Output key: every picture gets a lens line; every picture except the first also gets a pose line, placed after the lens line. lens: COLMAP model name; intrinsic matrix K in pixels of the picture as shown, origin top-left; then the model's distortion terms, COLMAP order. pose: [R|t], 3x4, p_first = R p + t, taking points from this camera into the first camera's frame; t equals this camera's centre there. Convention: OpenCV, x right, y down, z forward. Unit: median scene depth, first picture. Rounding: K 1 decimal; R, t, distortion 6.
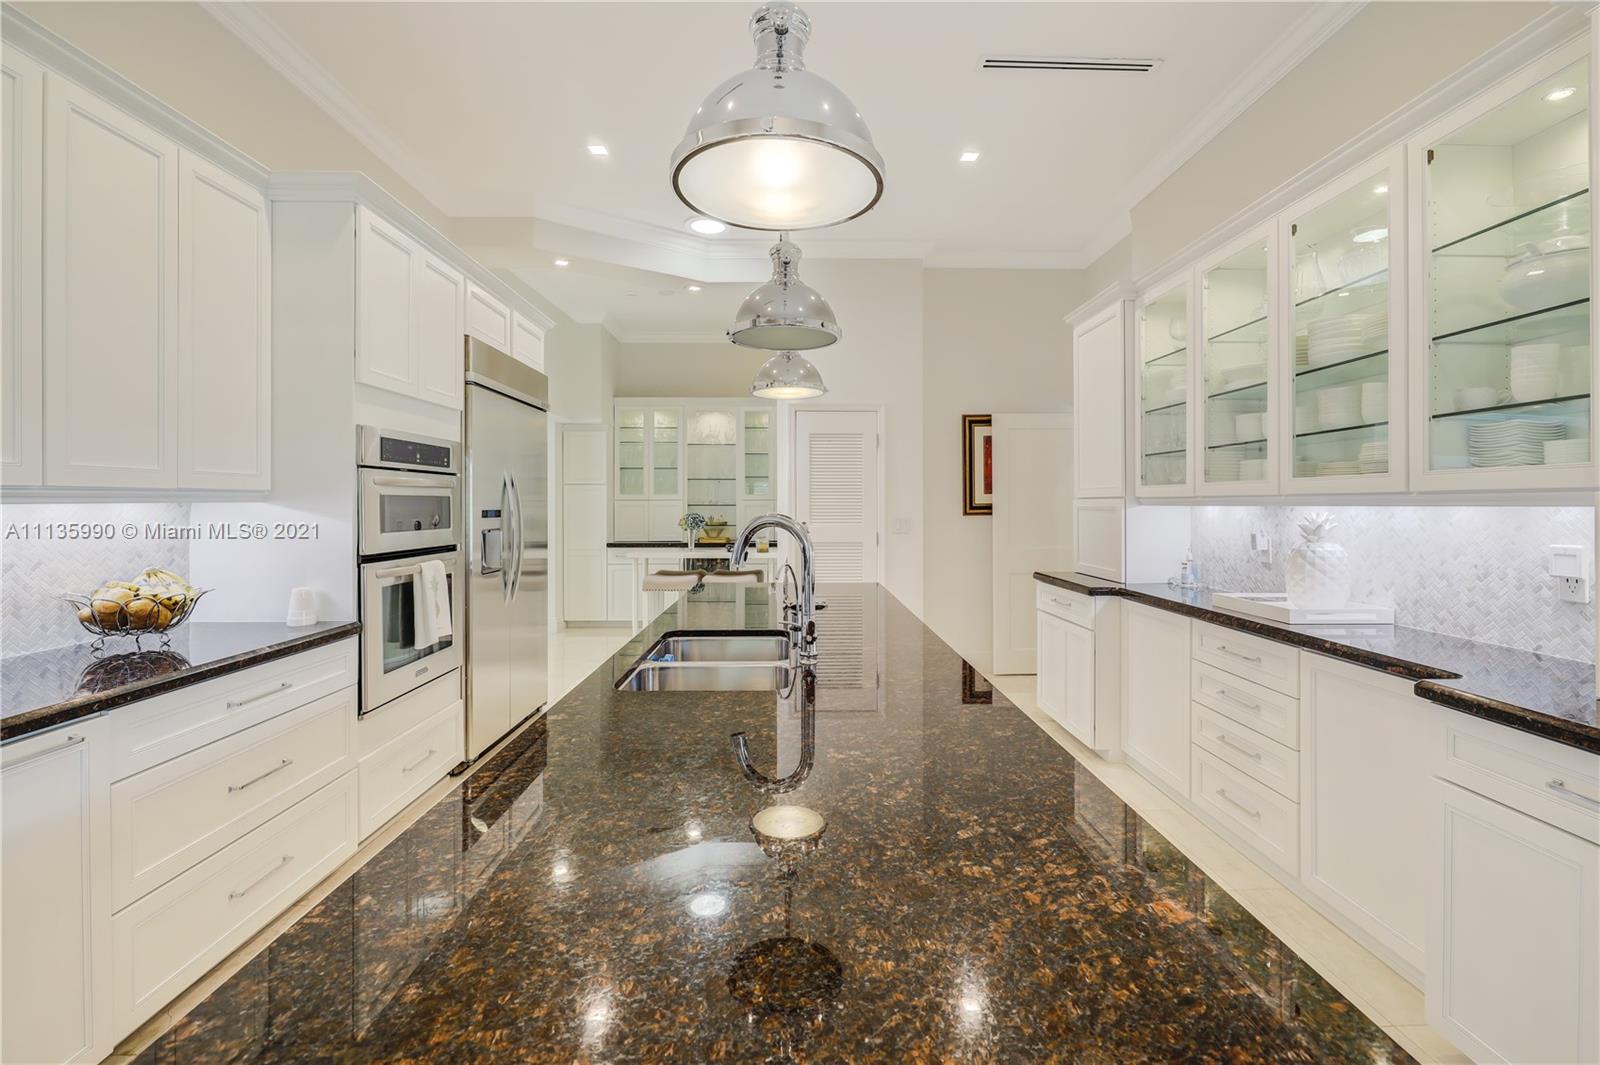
lens RADIAL K [[692.8, 0, 803.4], [0, 692.8, 502.1], [0, 0, 1]] dist [-0.000396, 0.000178]
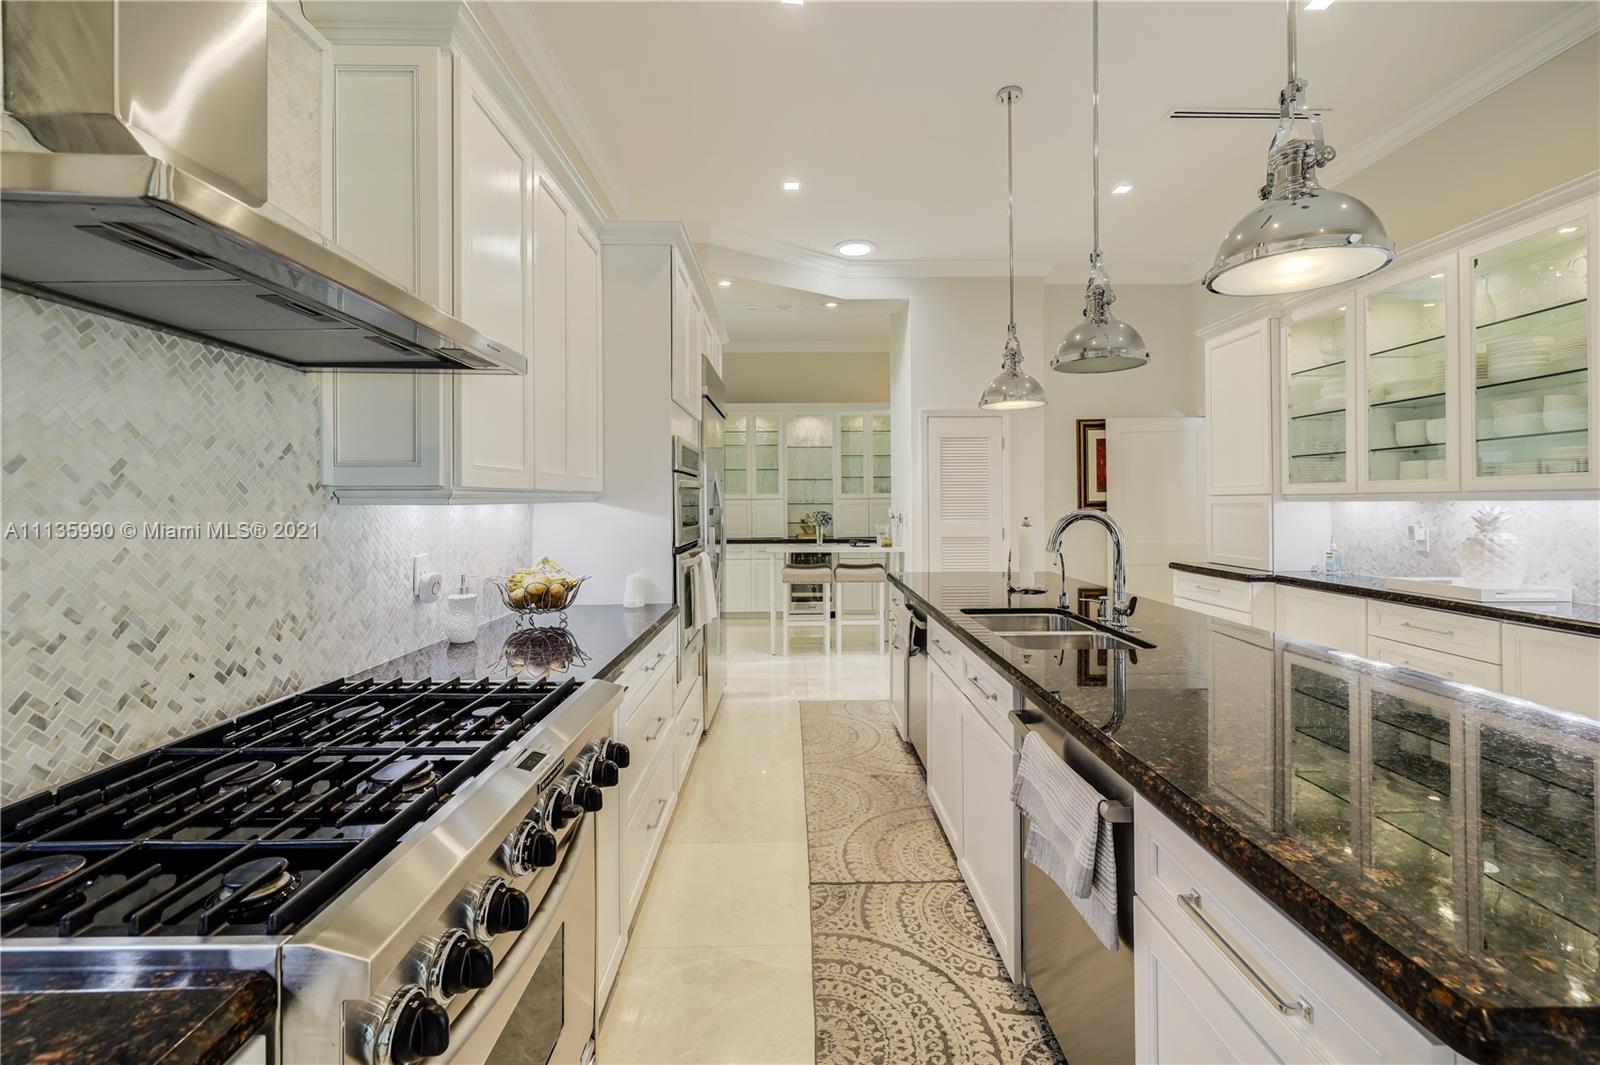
lens RADIAL K [[679.9, 0, 805.9], [0, 679.9, 498.4], [0, 0, 1]] dist [0.001947, 0.000538]
pose [[0.999987, -0.005158, 0.000069, -0.334390], [0.005159, 0.999979, -0.003977, 0.000258], [-0.000048, 0.003977, 0.999992, -0.114298]]
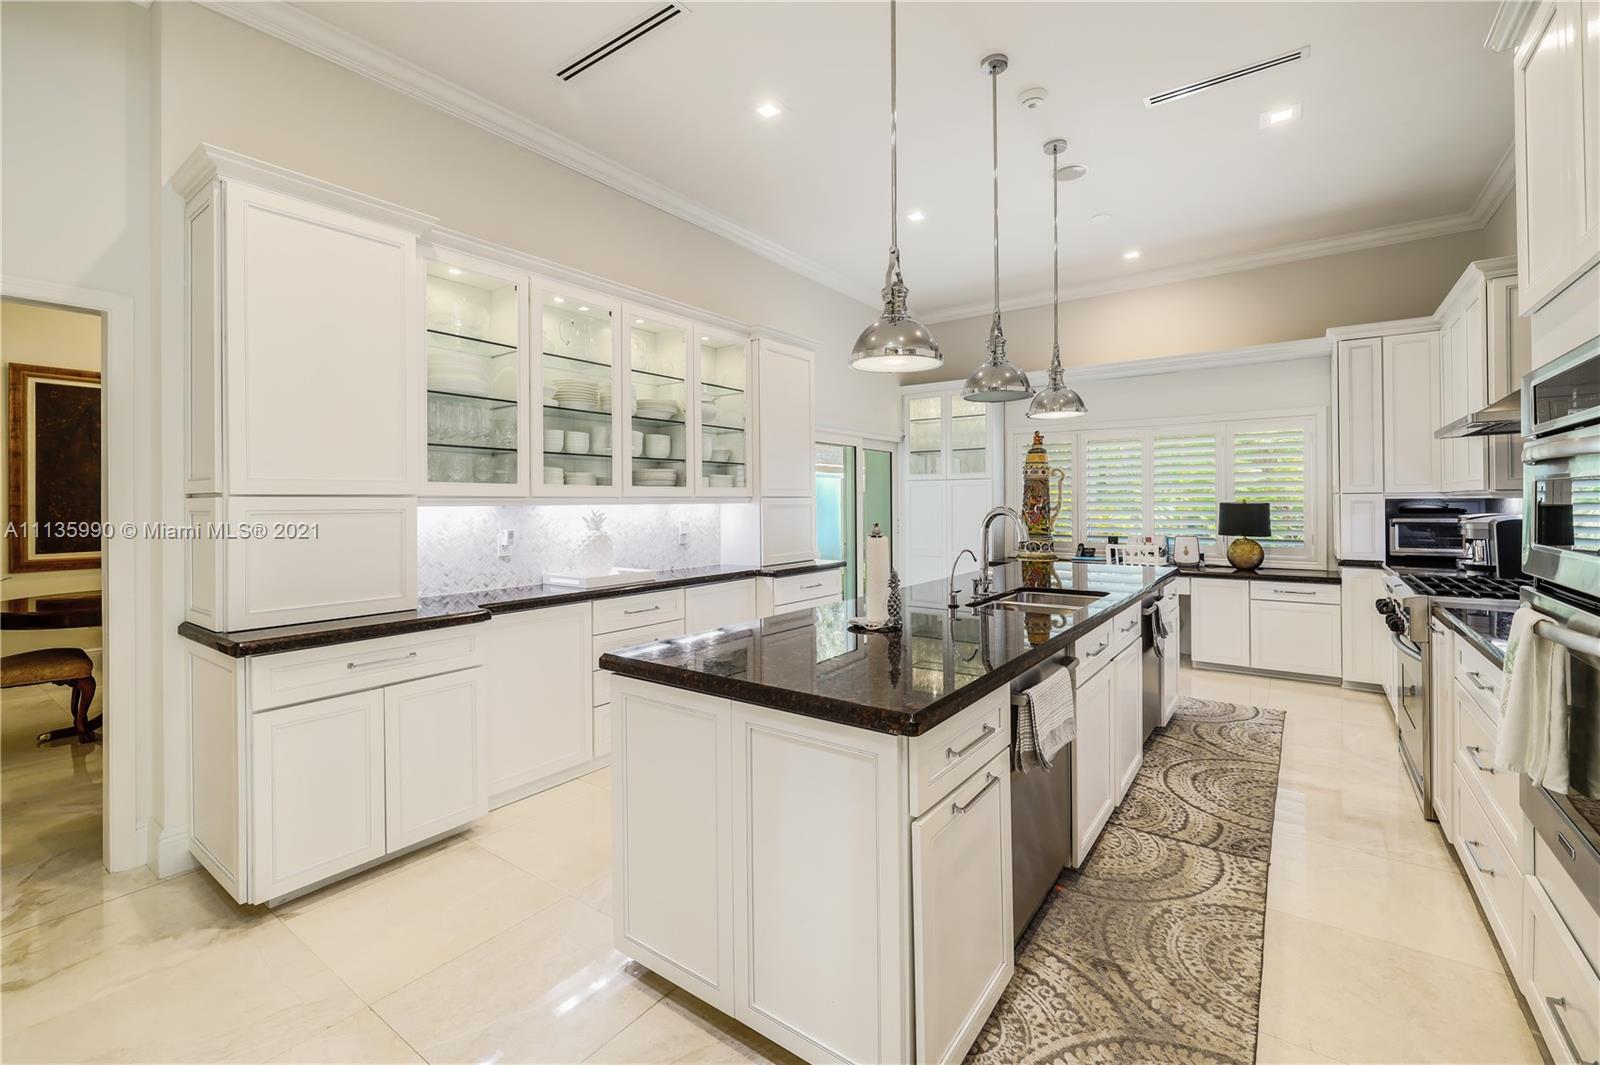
lens RADIAL K [[679.9, 0, 805.9], [0, 679.9, 498.4], [0, 0, 1]] dist [0.001947, 0.000538]
pose [[-0.798141, 0.008272, 0.602414, -0.381274], [0.004837, 0.999961, -0.007322, 0.003931], [-0.602452, -0.002930, -0.798150, 1.549903]]
